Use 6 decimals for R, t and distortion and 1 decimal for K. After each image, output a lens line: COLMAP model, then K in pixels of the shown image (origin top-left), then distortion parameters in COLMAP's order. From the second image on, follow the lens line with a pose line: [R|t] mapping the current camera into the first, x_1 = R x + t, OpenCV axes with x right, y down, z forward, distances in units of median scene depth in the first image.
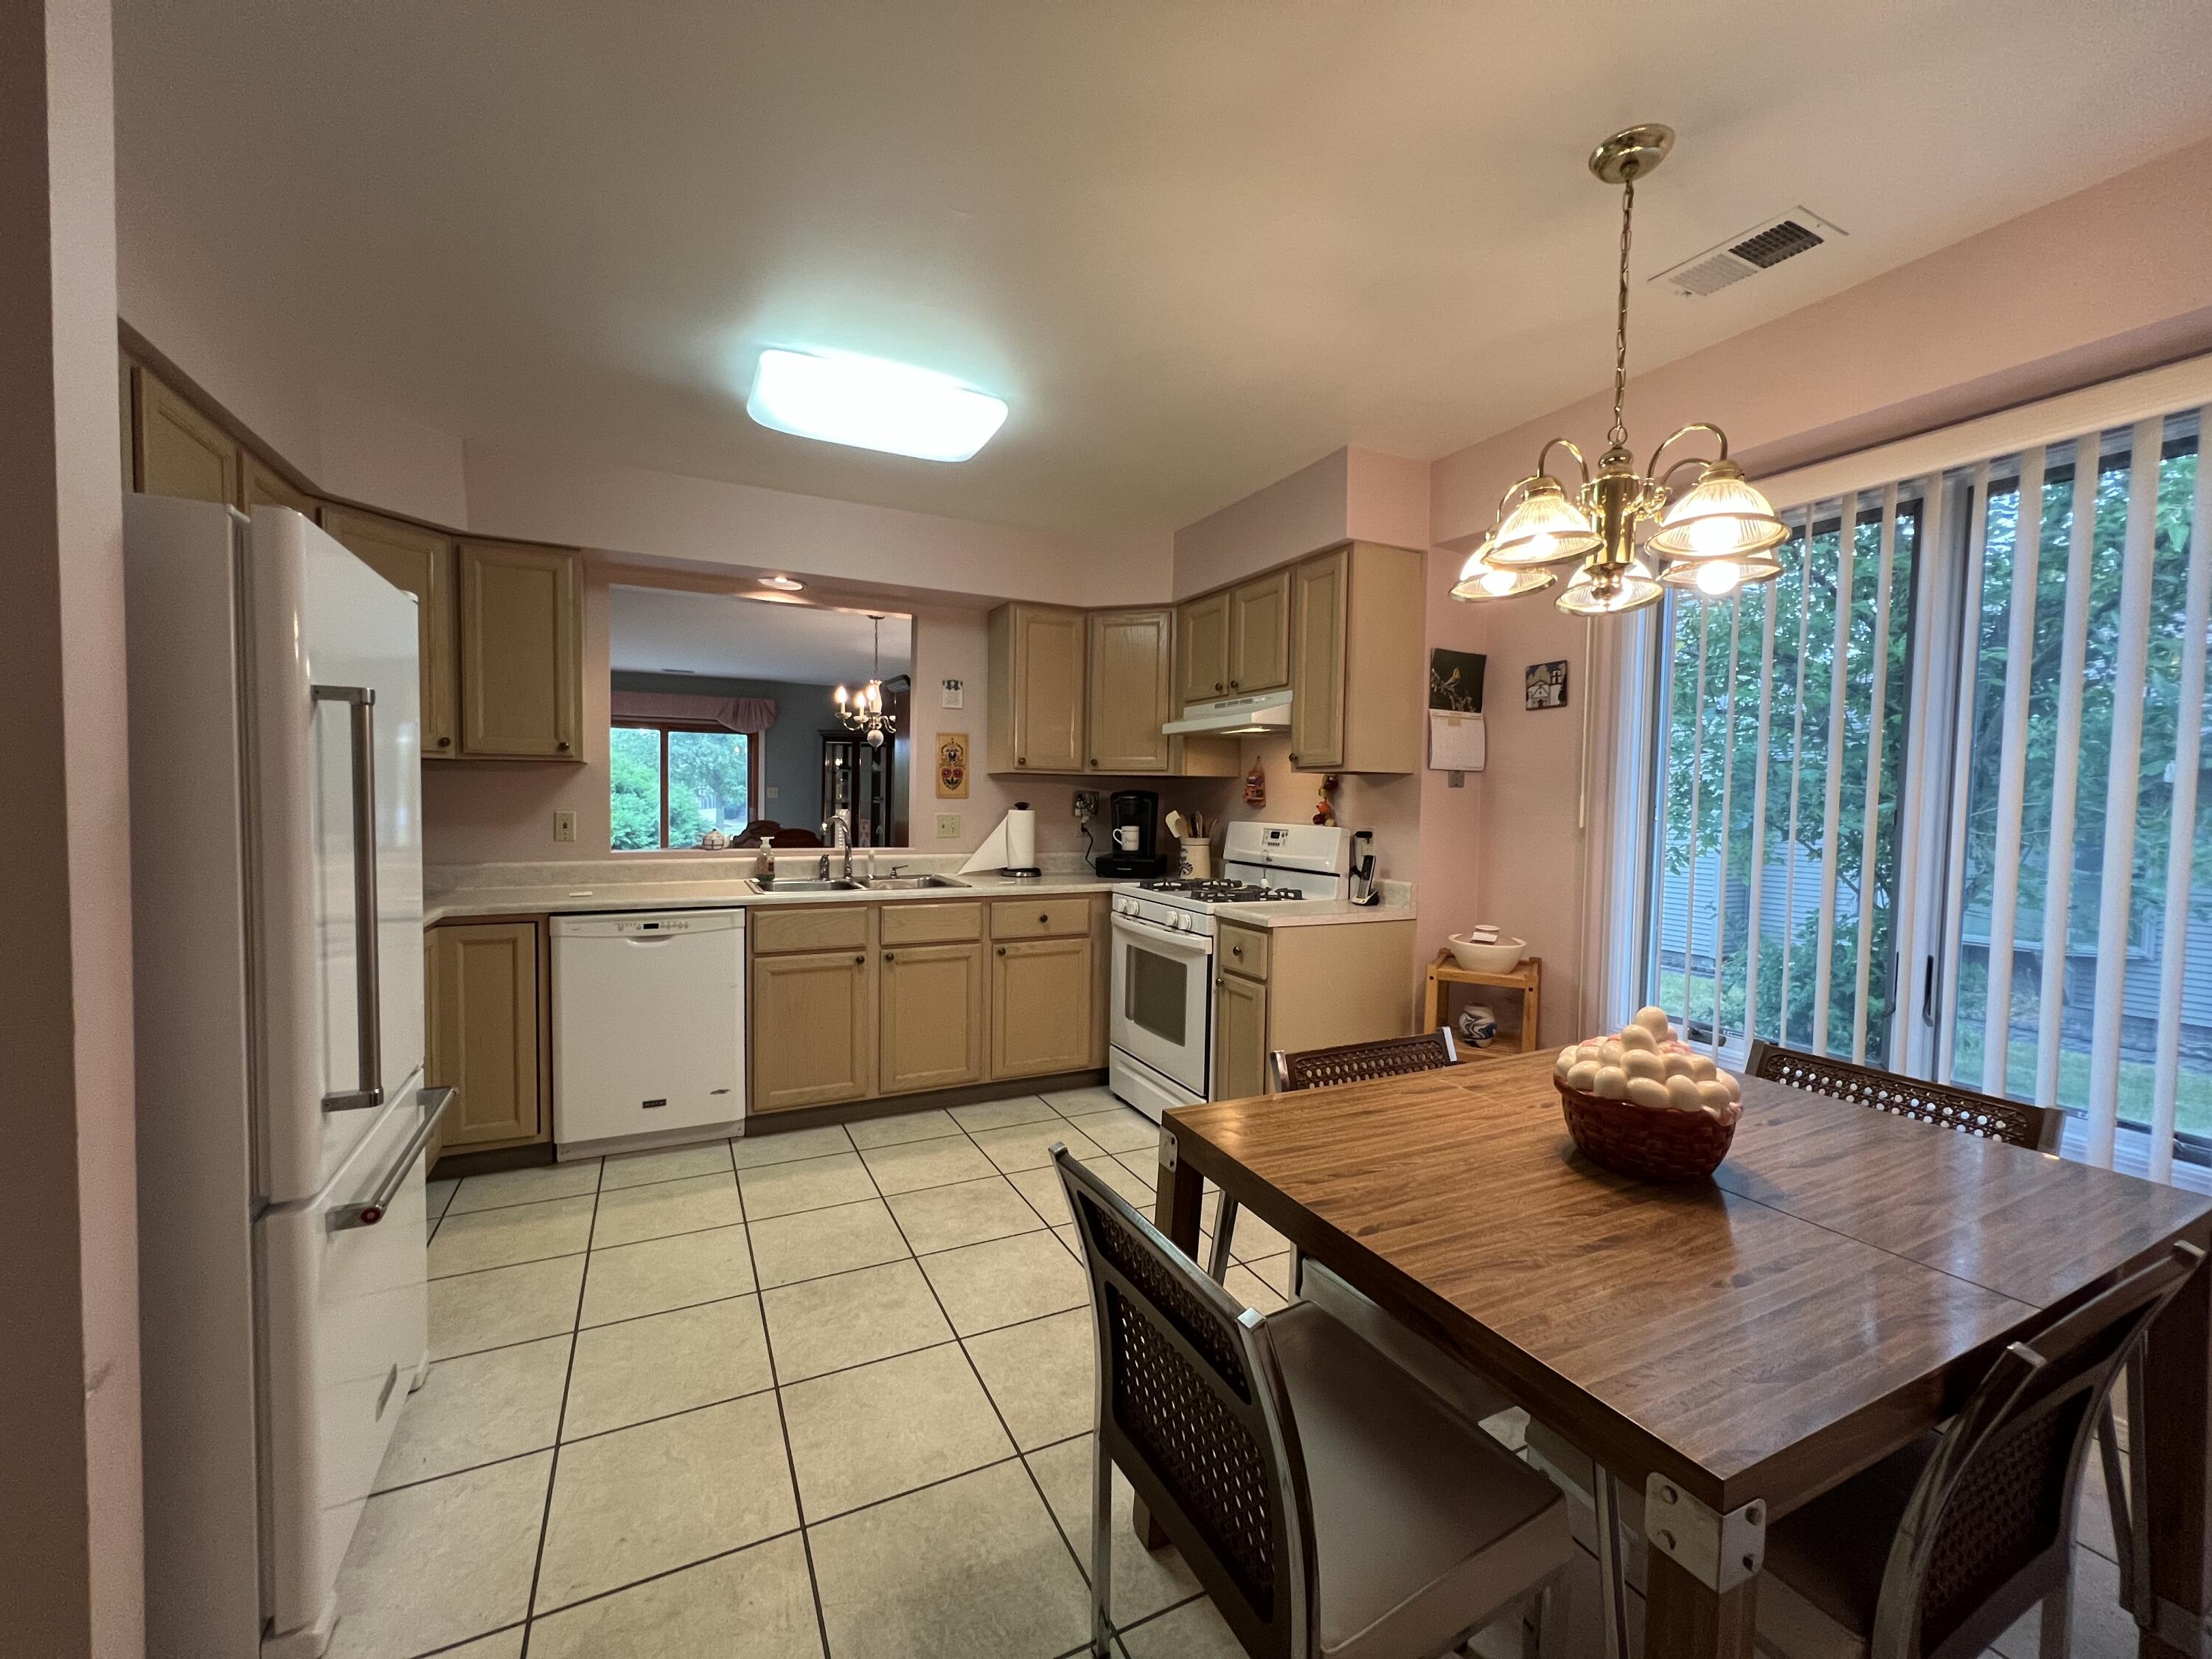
lens RADIAL K [[886.9, 0, 1102.5], [0, 886.9, 830.6], [0, 0, 1]] dist [-0.000495, 0.000460]
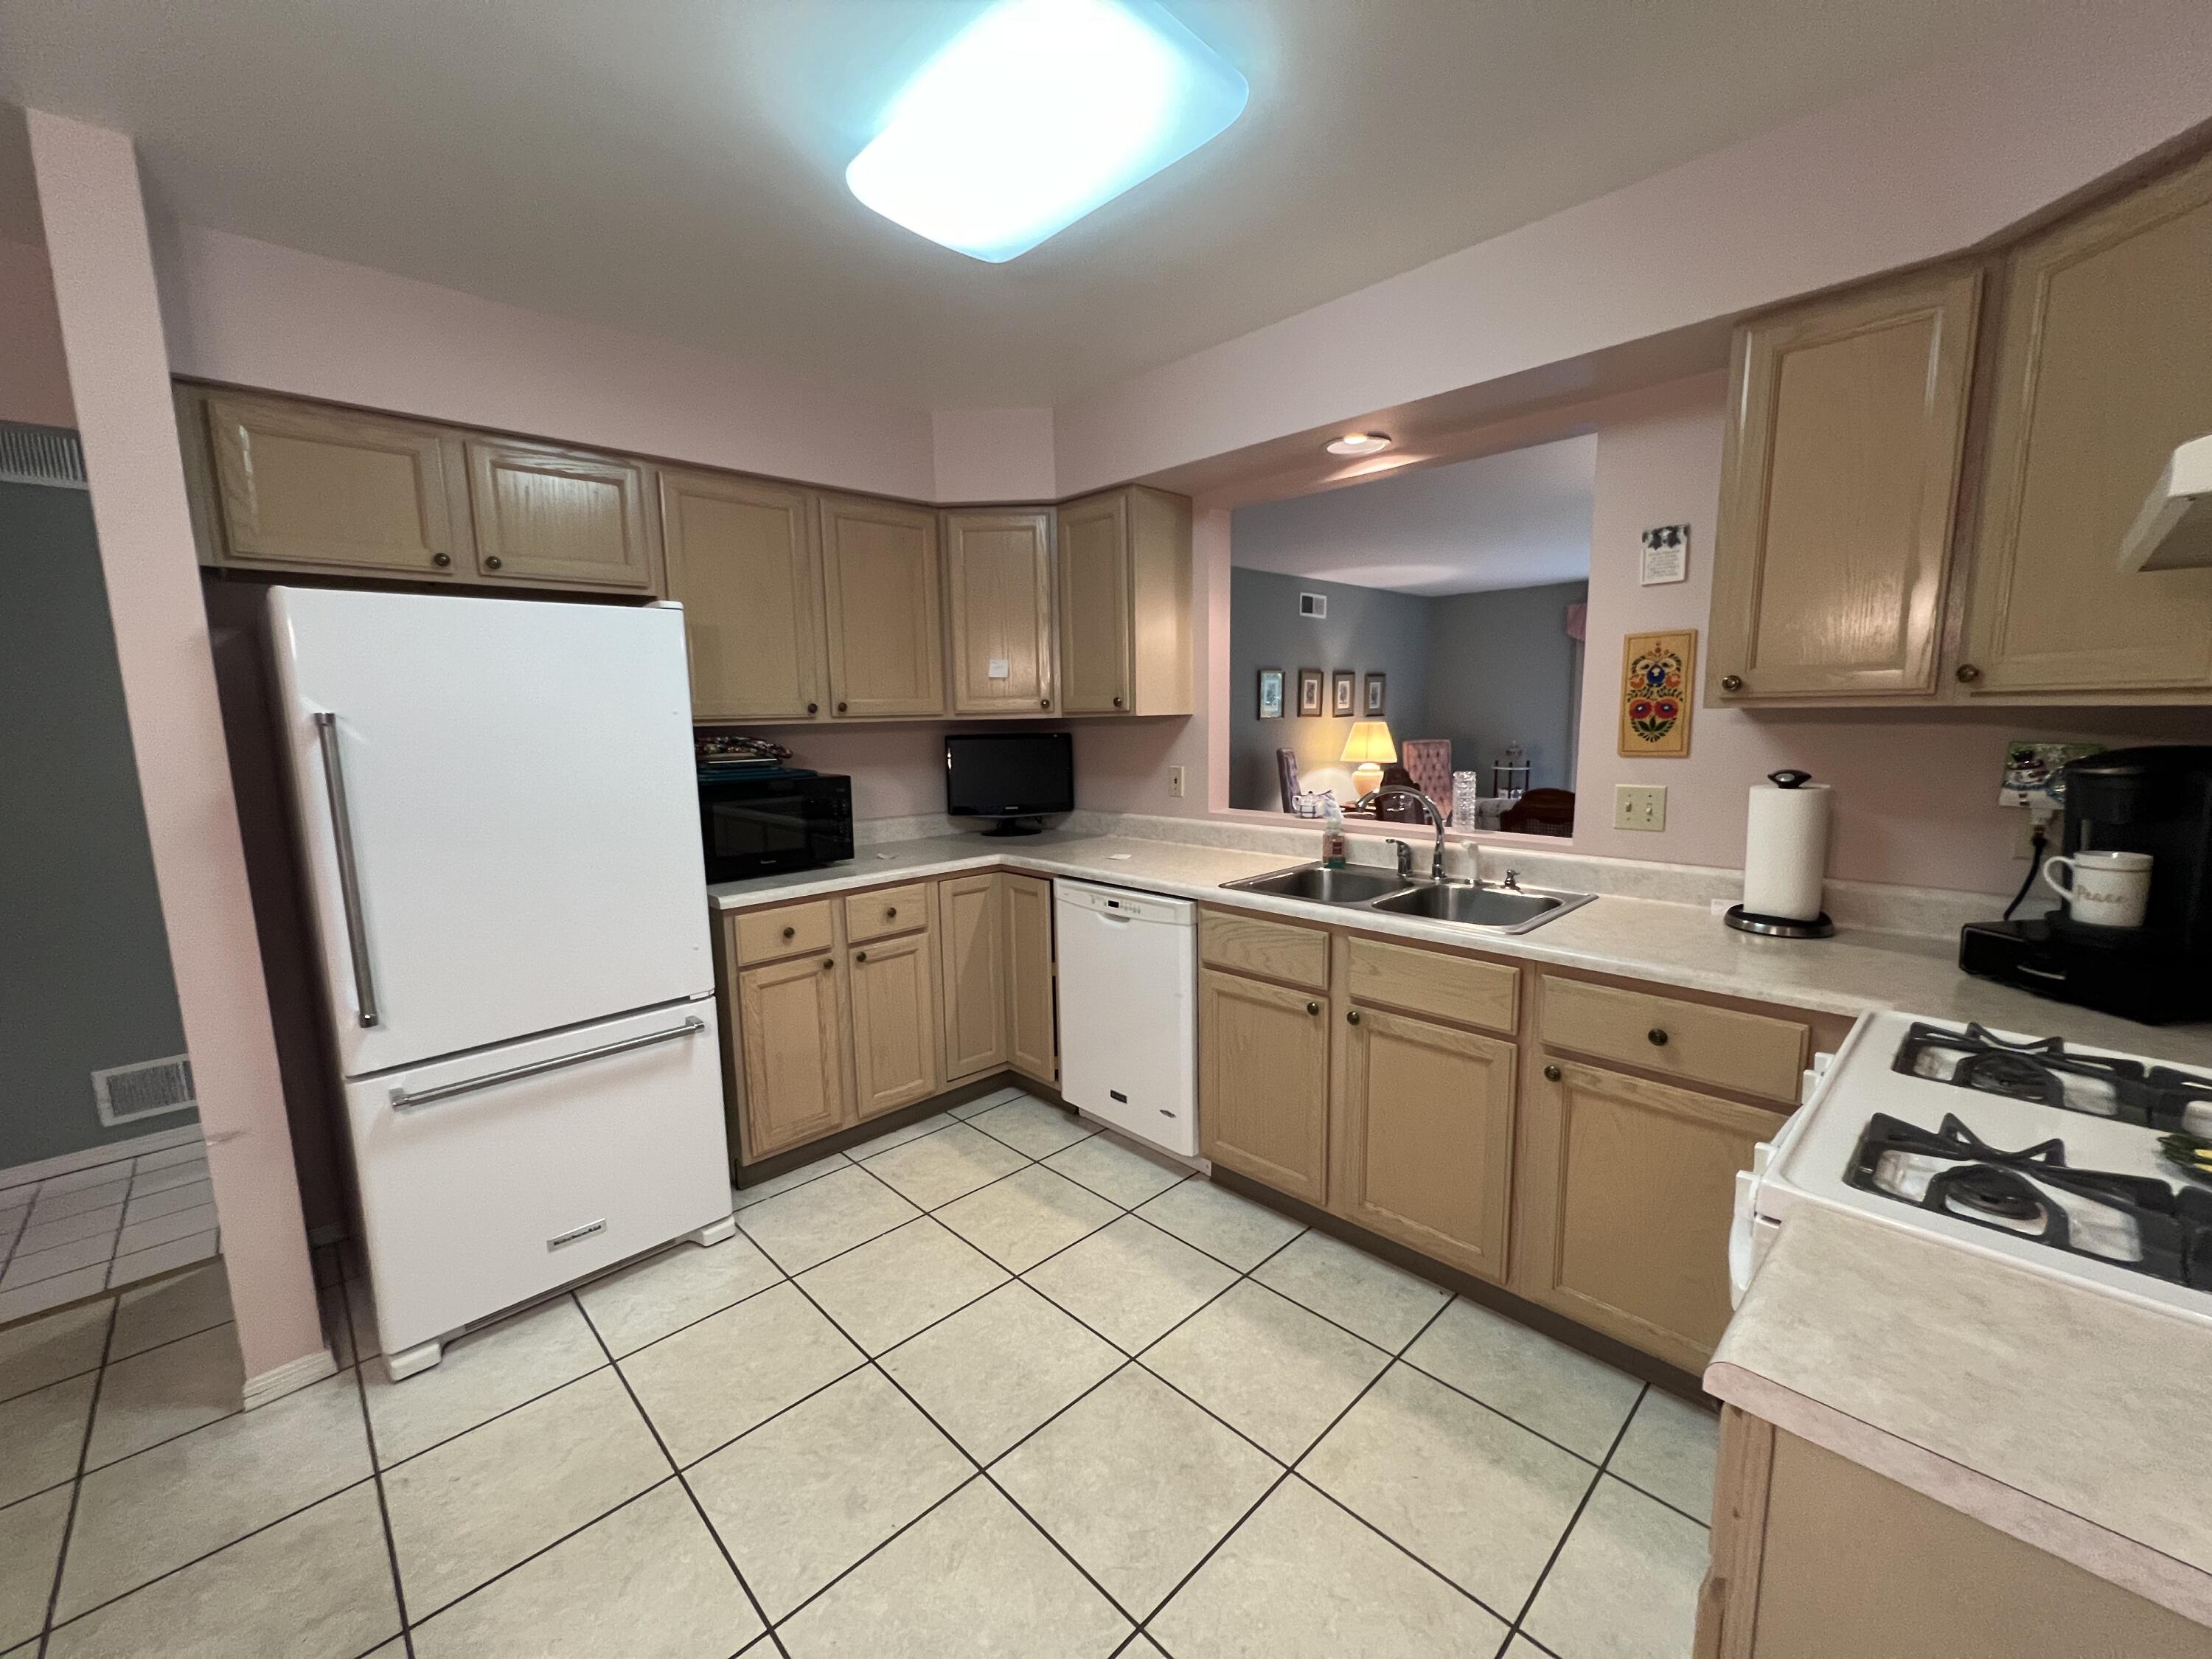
lens RADIAL K [[886.9, 0, 1101.5], [0, 886.9, 832.5], [0, 0, 1]] dist [-0.000495, 0.000460]
pose [[0.303872, 0.108804, -0.946479, 0.323078], [-0.014338, 0.993867, 0.109648, -0.061539], [0.952605, -0.019748, 0.303569, 0.717841]]
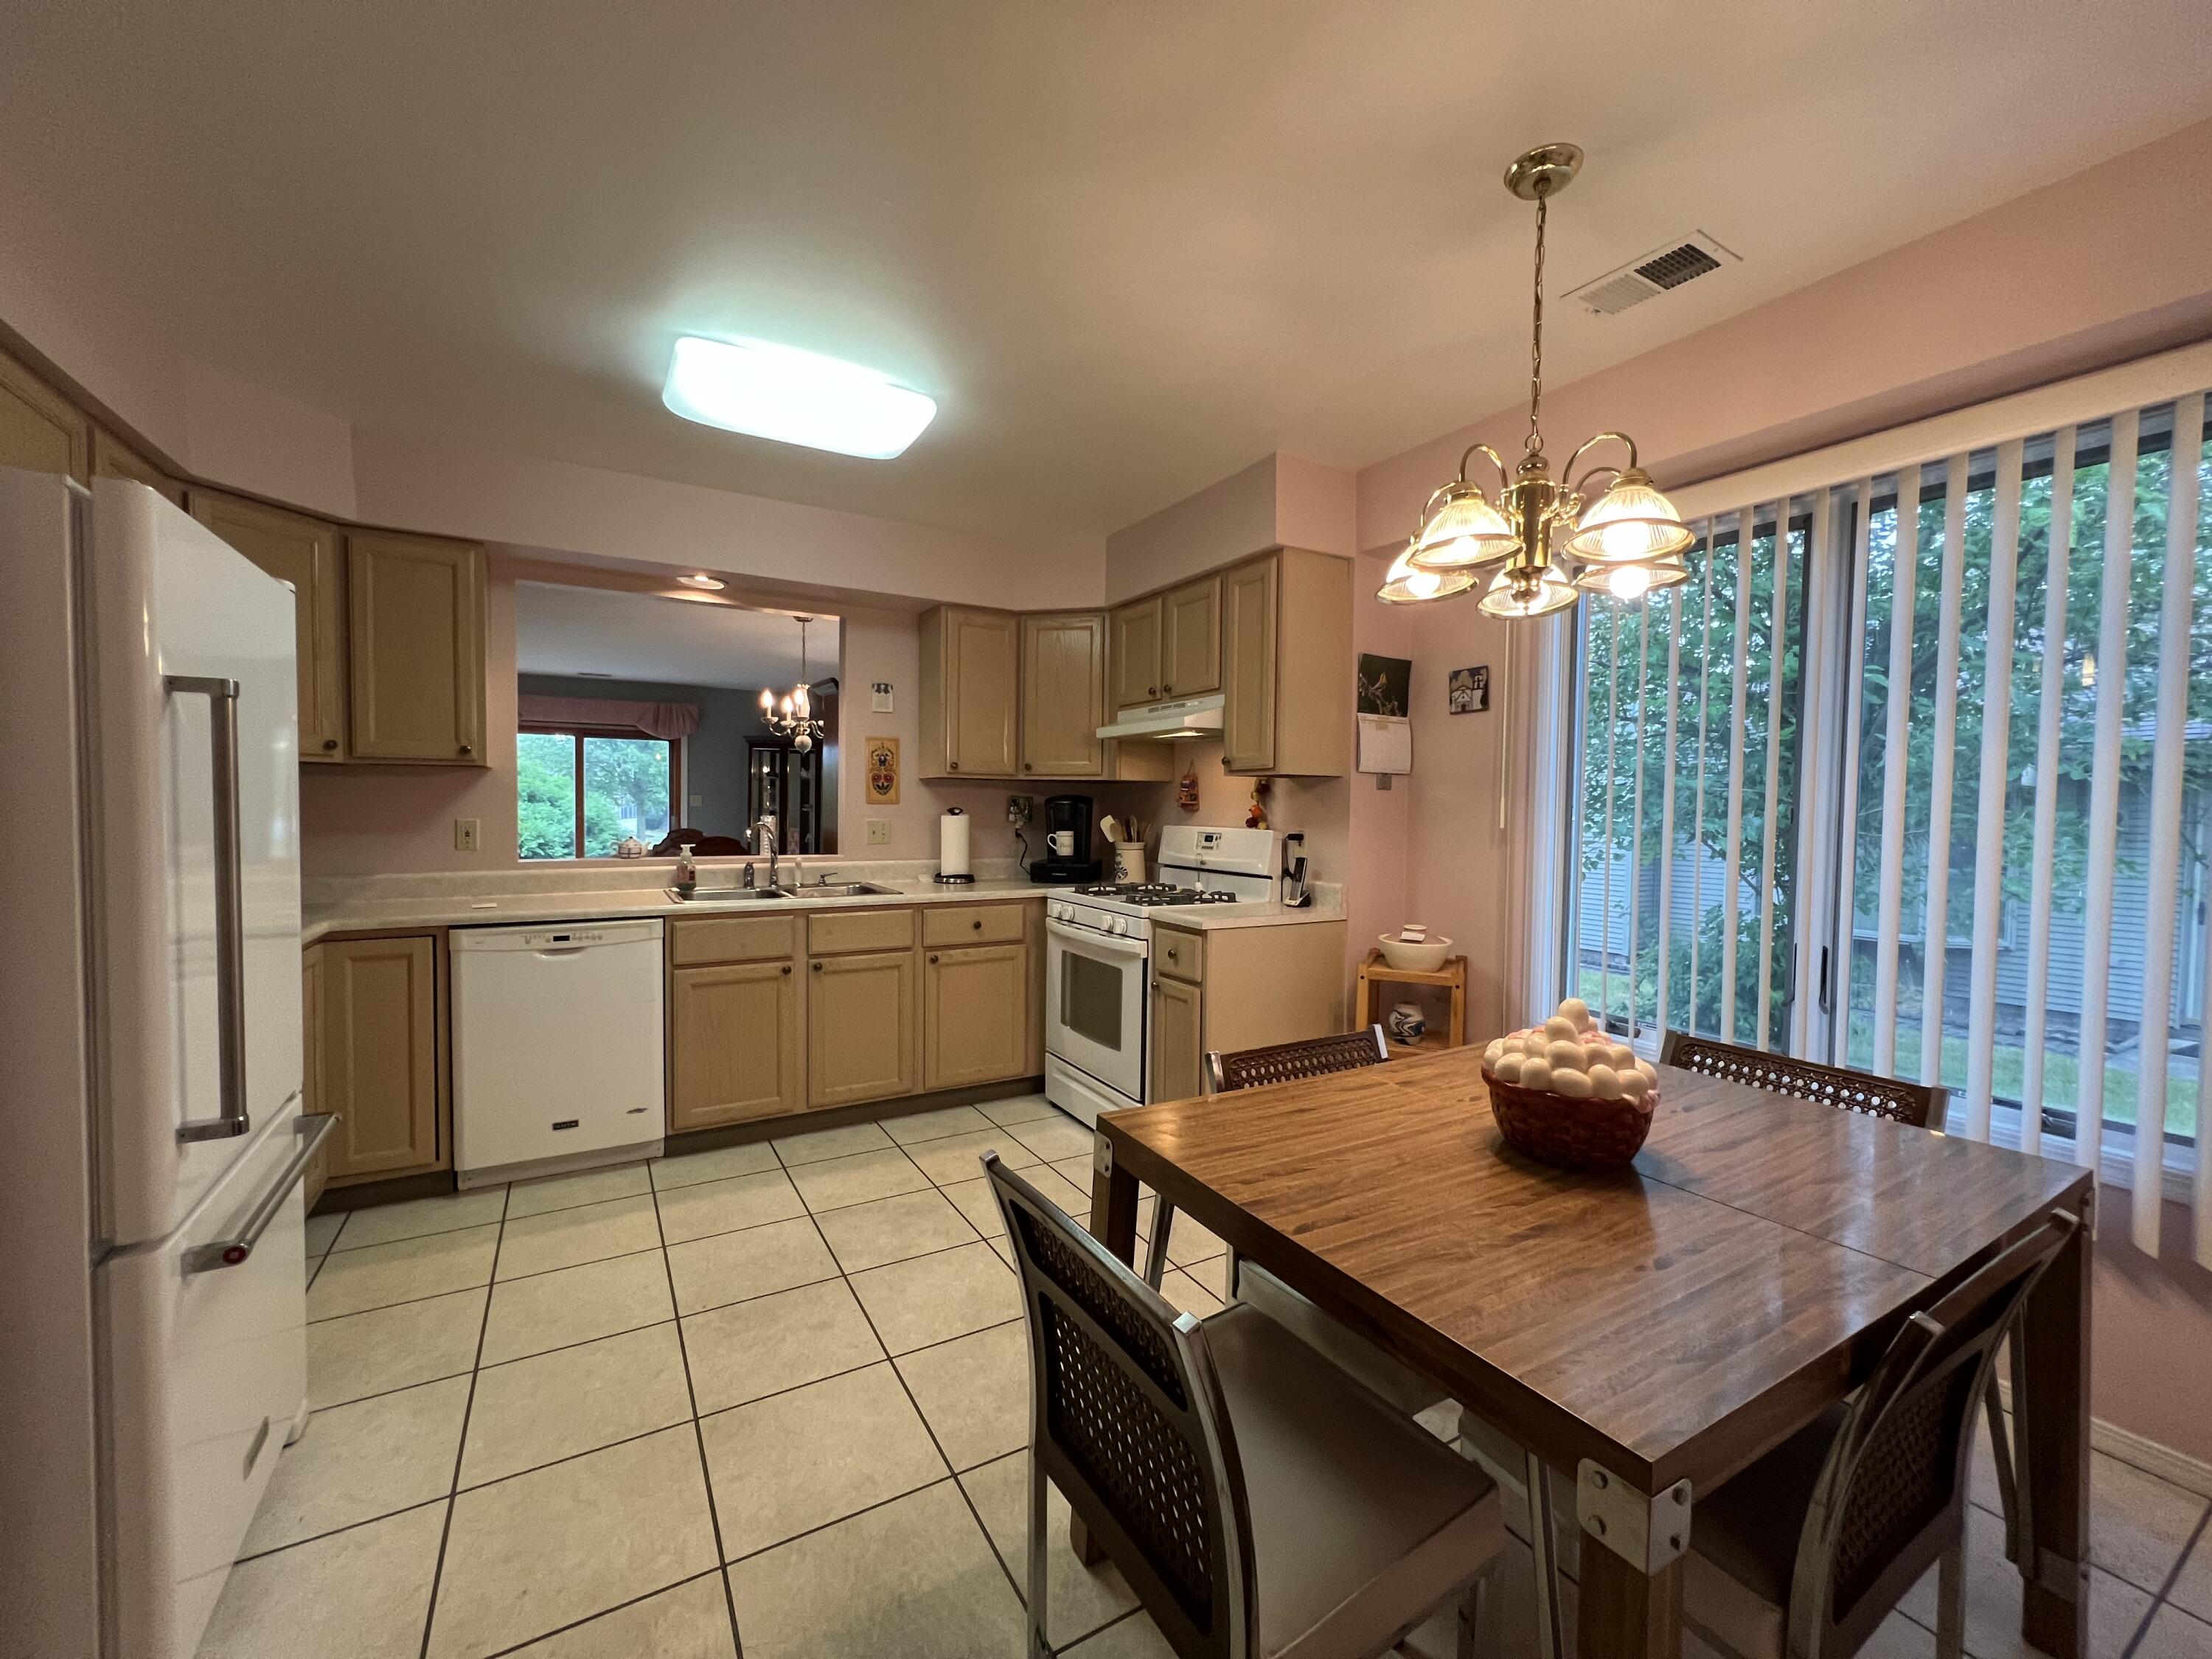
lens RADIAL K [[886.9, 0, 1102.0], [0, 886.9, 830.7], [0, 0, 1]] dist [-0.000495, 0.000460]
pose [[0.997436, -0.006941, 0.071229, 0.002725], [0.007570, 0.999935, -0.008564, 0.004636], [-0.071164, 0.009082, 0.997423, 0.008220]]
